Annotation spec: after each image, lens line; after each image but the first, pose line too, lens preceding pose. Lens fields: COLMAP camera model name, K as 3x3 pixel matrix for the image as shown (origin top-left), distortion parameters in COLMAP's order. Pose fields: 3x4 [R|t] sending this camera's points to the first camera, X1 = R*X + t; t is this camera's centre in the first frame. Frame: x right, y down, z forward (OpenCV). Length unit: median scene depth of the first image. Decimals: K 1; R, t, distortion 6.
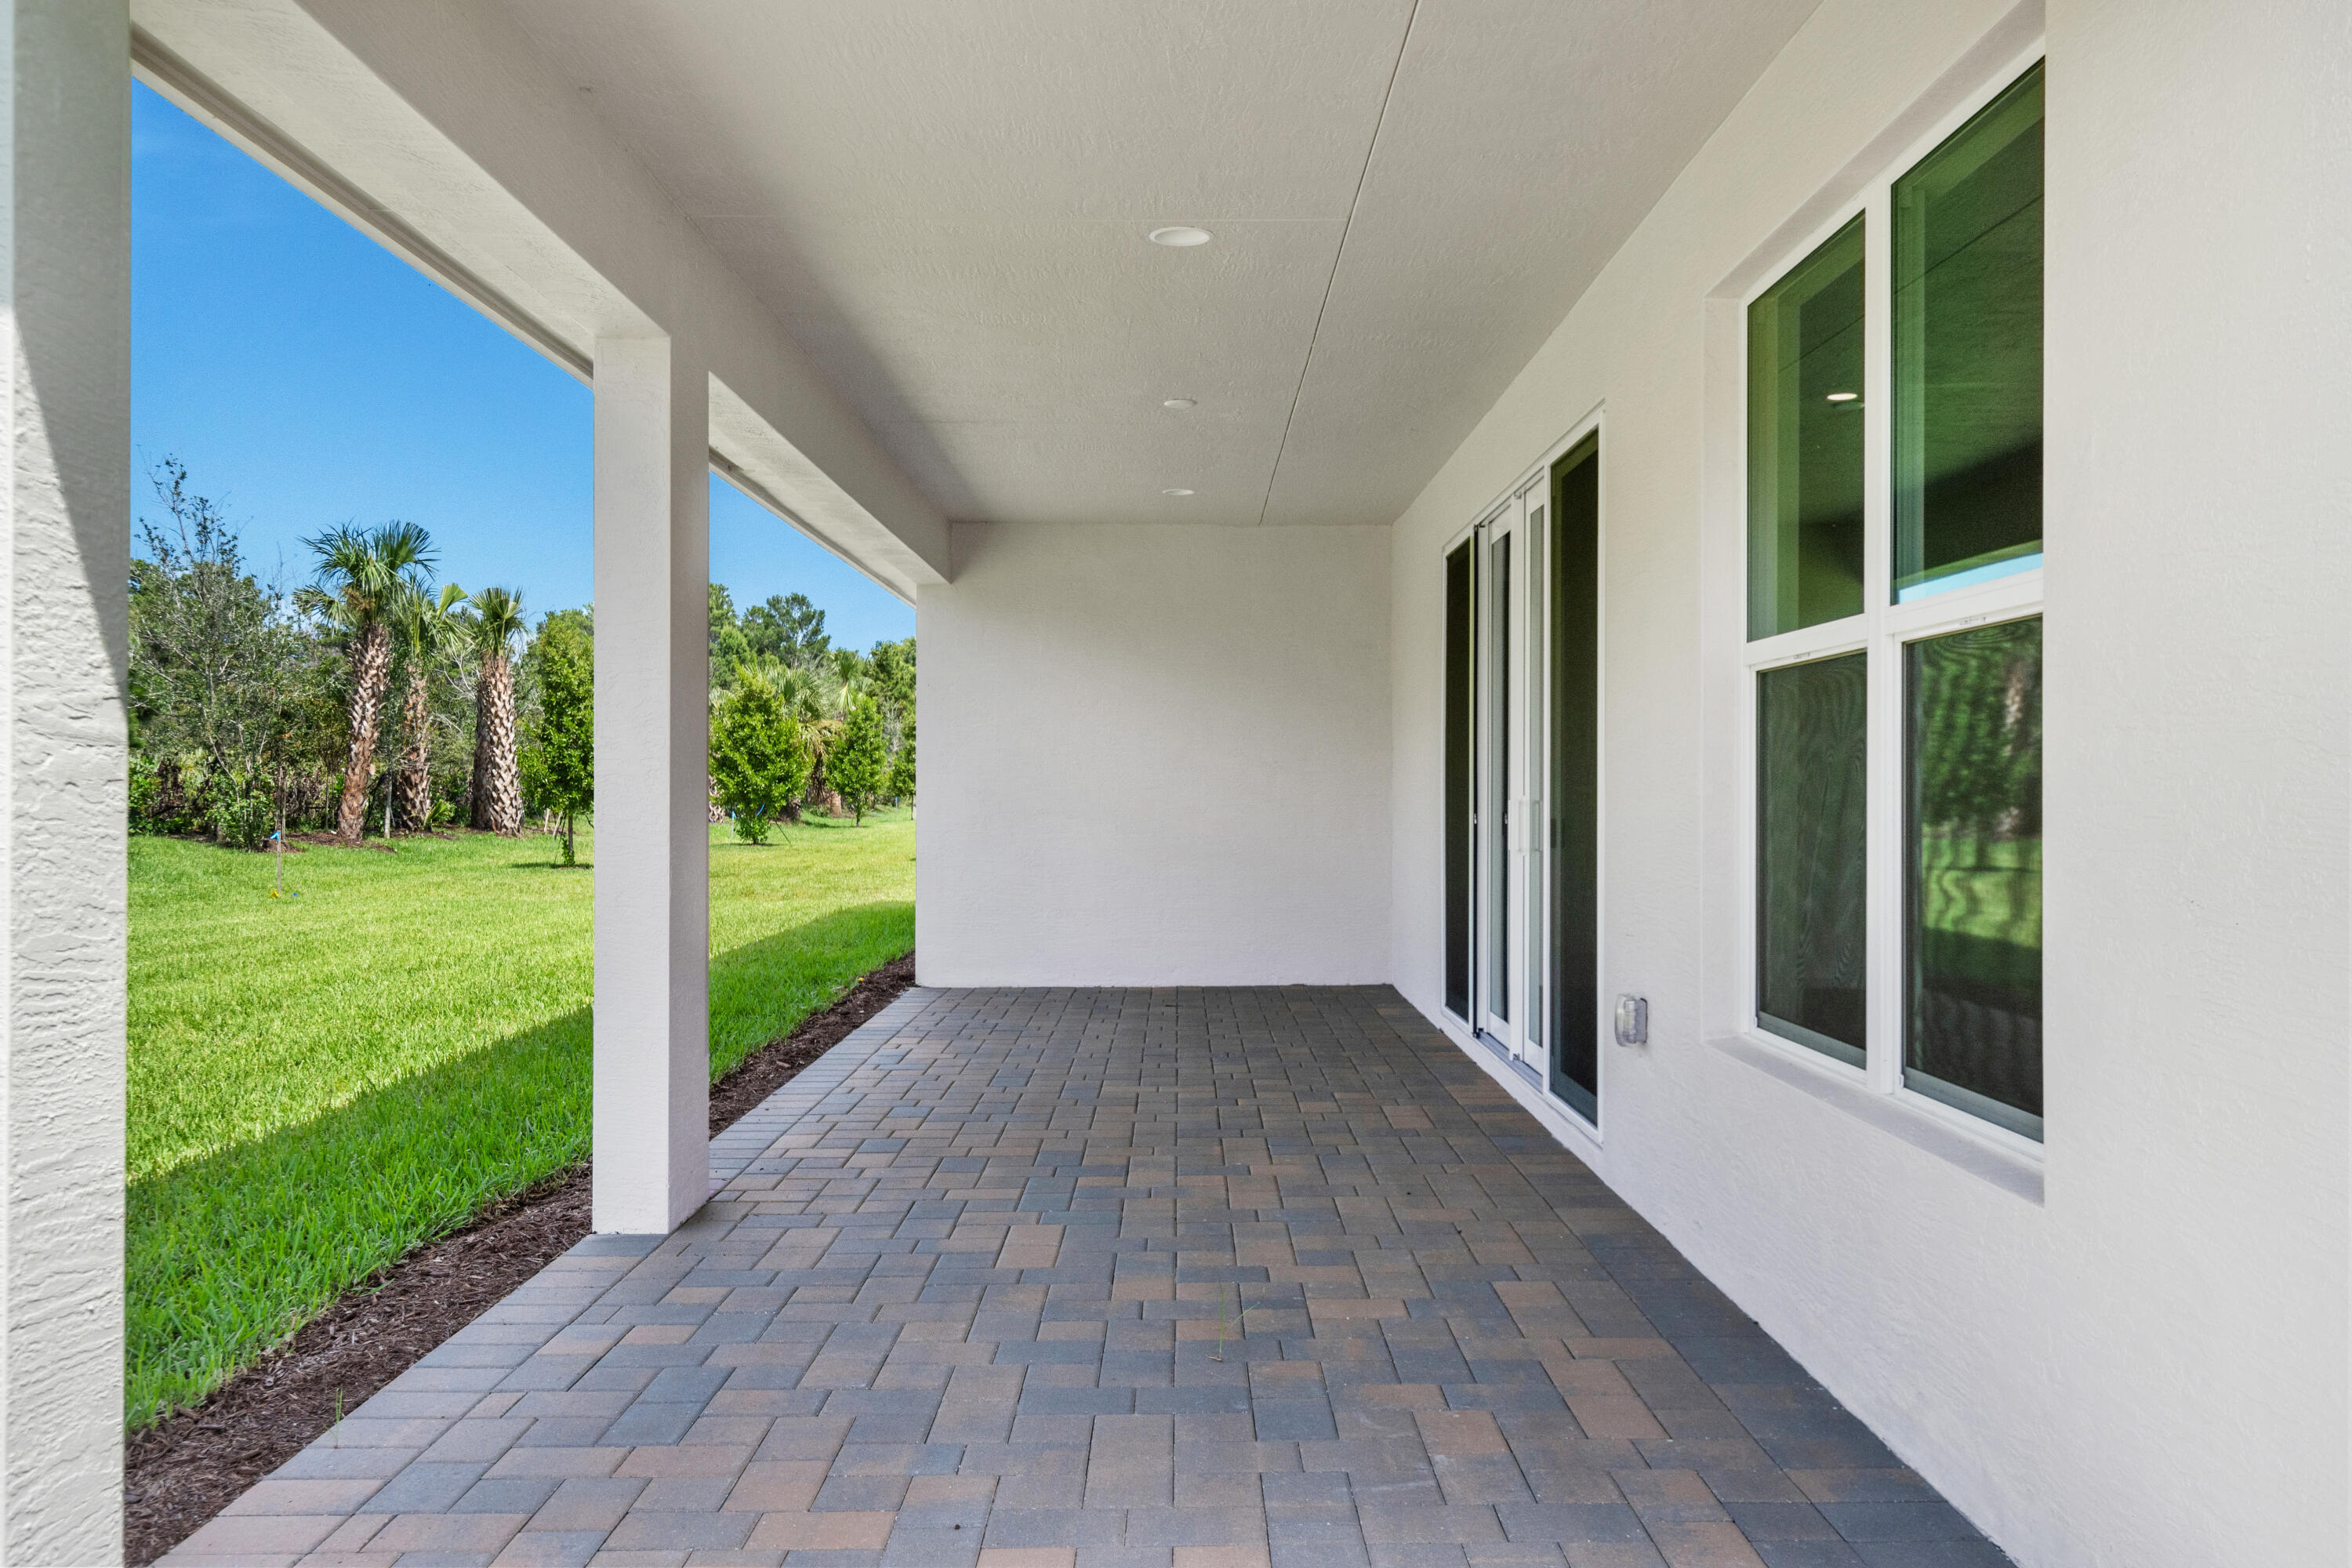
lens RADIAL K [[1835.0, 0, 1174.4], [0, 1835.0, 772.6], [0, 0, 1]] dist [0.028127, 0.002364]
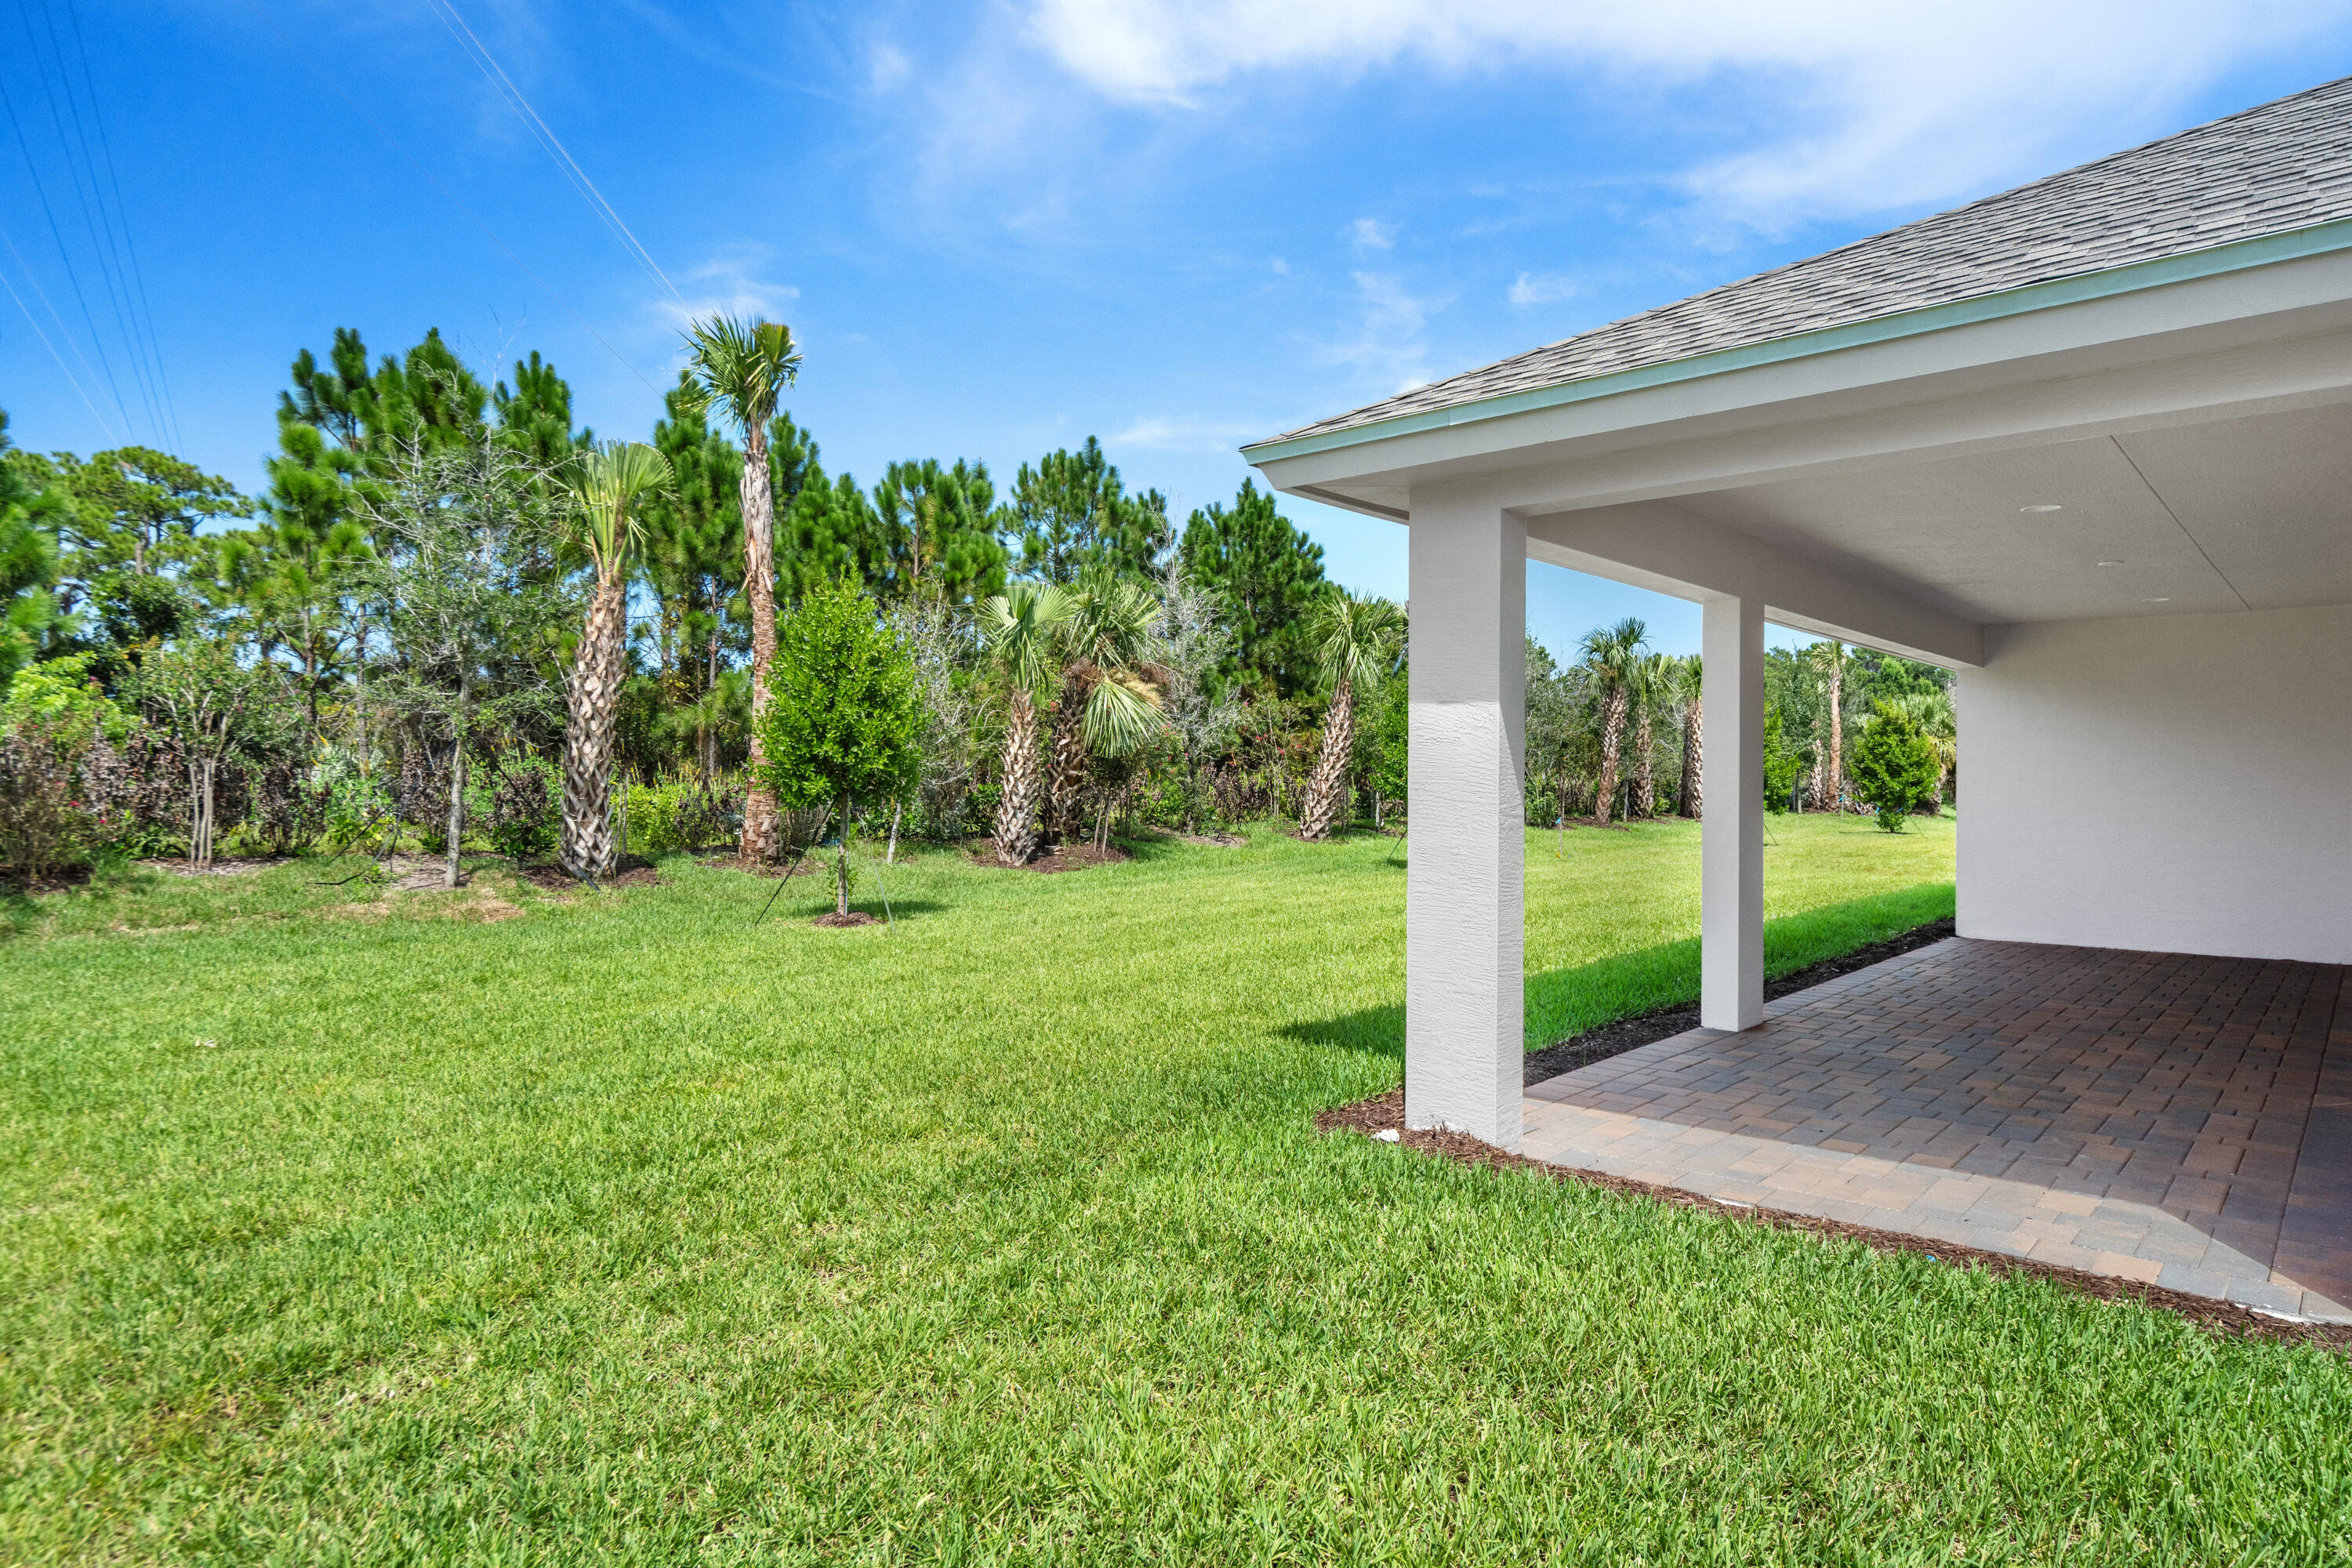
lens RADIAL K [[1352.7, 0, 1169.4], [0, 1352.7, 773.1], [0, 0, 1]] dist [0.003678, 0.000849]
pose [[0.743588, 0.001784, -0.668636, 0.052560], [-0.000247, 0.999997, 0.002394, -0.008546], [0.668638, -0.001615, 0.743586, -0.109684]]
